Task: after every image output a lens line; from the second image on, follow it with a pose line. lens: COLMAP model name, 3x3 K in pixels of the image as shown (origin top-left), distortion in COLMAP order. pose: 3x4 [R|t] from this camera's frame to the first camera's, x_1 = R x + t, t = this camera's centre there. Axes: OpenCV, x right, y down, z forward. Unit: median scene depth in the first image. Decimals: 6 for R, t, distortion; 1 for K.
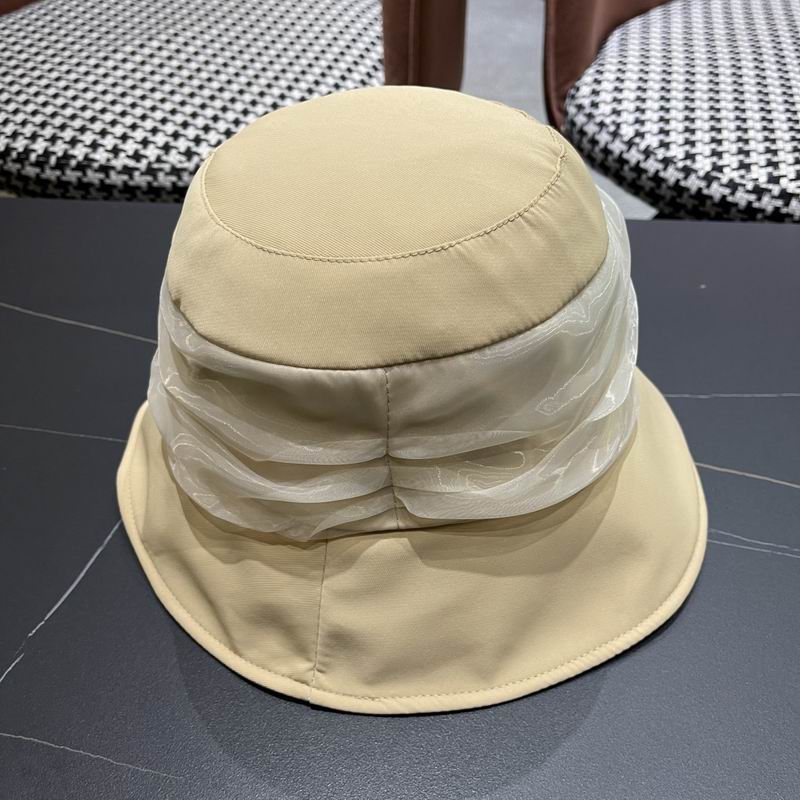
lens RADIAL K [[847.0, 0, 396.2], [0, 847.0, 412.3], [0, 0, 1]] dist [0.016020, 0.000000]
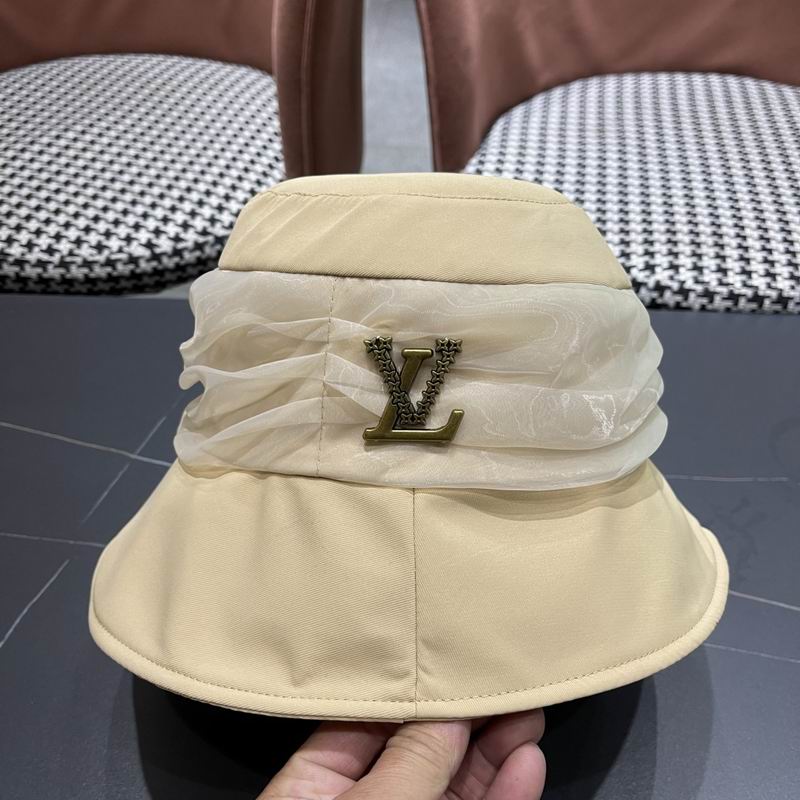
lens RADIAL K [[847.0, 0, 400.0], [0, 847.0, 408.5], [0, 0, 1]] dist [0.016020, 0.000000]
pose [[0.998236, -0.023132, 0.054684, 0.072347], [0.024308, 0.999485, -0.020936, -0.066529], [-0.054172, 0.022228, 0.998284, -0.092703]]
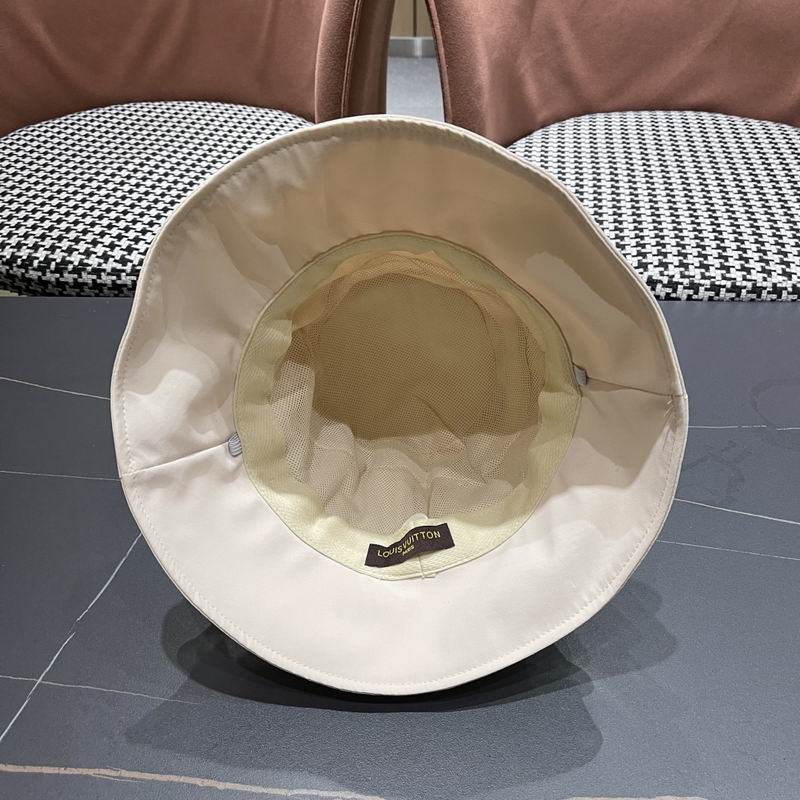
lens RADIAL K [[847.0, 0, 406.6], [0, 847.0, 406.5], [0, 0, 1]] dist [0.016020, 0.000000]
pose [[0.996204, -0.038678, 0.077989, 0.001155], [0.045378, 0.995257, -0.086052, 0.034265], [-0.074290, 0.089264, 0.993234, -0.234516]]
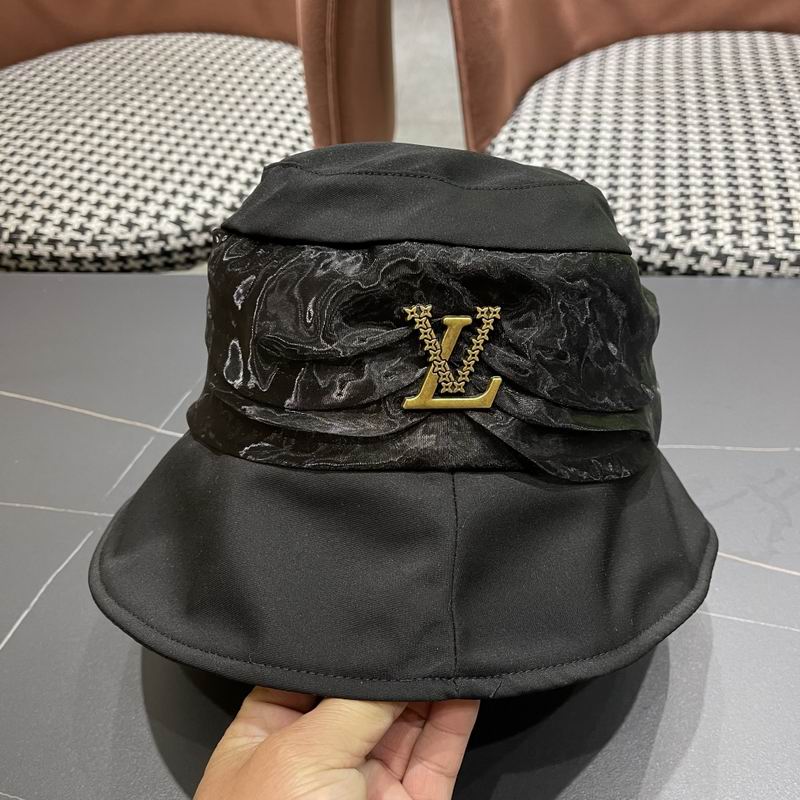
lens RADIAL K [[847.0, 0, 399.2], [0, 847.0, 410.0], [0, 0, 1]] dist [0.016020, 0.000000]
pose [[0.999400, -0.032774, -0.011159, 0.103544], [0.032774, 0.999463, -0.000186, -0.055424], [0.011159, -0.000180, 0.999938, -0.082482]]
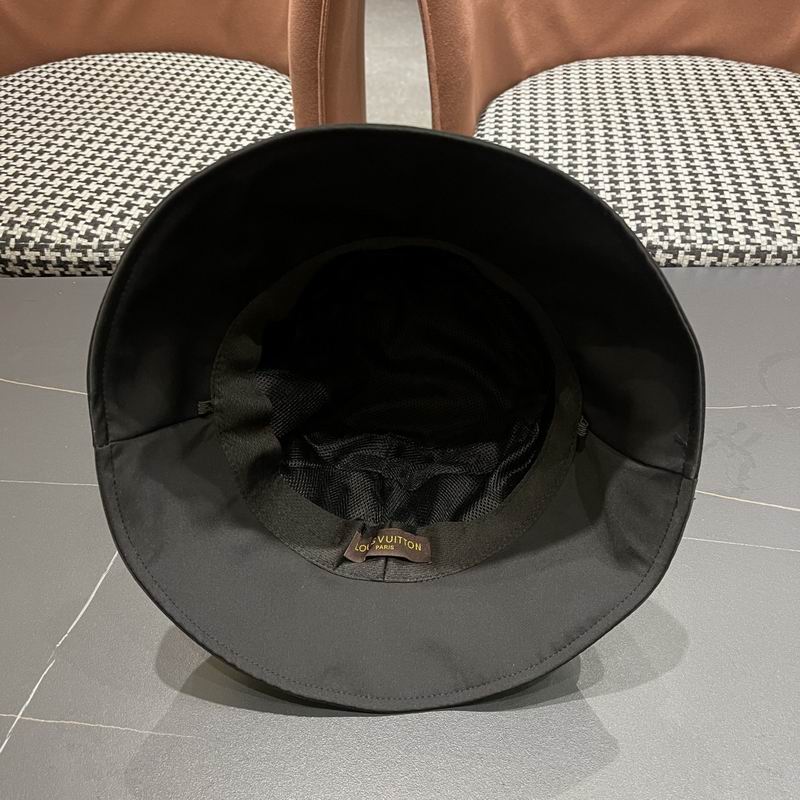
lens RADIAL K [[847.0, 0, 410.8], [0, 847.0, 405.5], [0, 0, 1]] dist [0.016020, 0.000000]
pose [[0.992256, -0.070525, 0.102246, -0.005386], [0.072485, 0.997248, -0.015577, -0.021571], [-0.100866, 0.022868, 0.994637, -0.182198]]
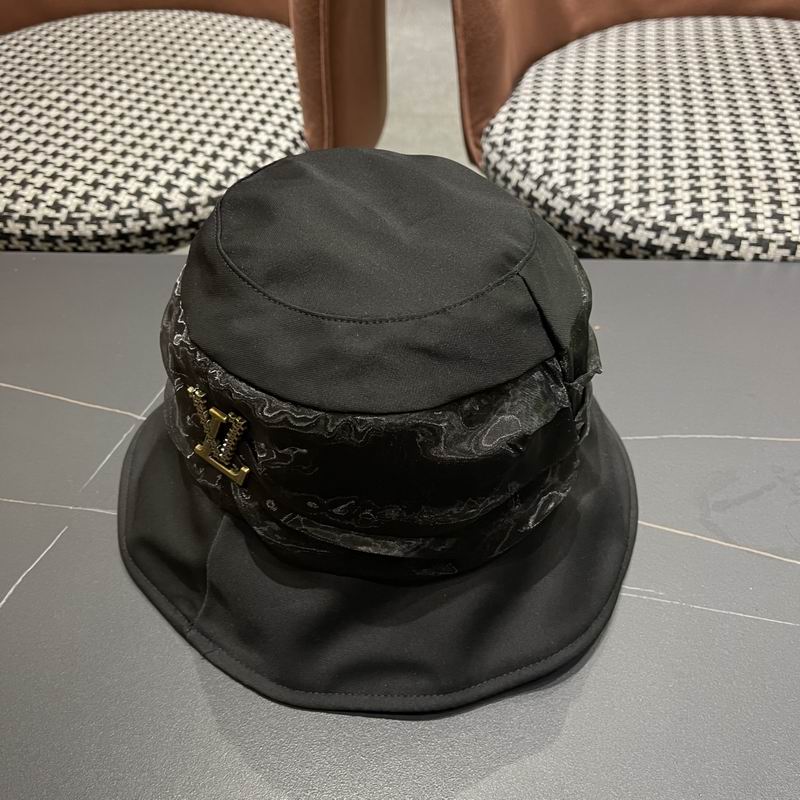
lens RADIAL K [[847.0, 0, 399.0], [0, 847.0, 404.2], [0, 0, 1]] dist [0.016020, 0.000000]
pose [[0.999405, -0.028783, 0.019015, 0.077995], [0.028949, 0.999544, -0.008535, -0.042396], [-0.018761, 0.009080, 0.999783, -0.025936]]
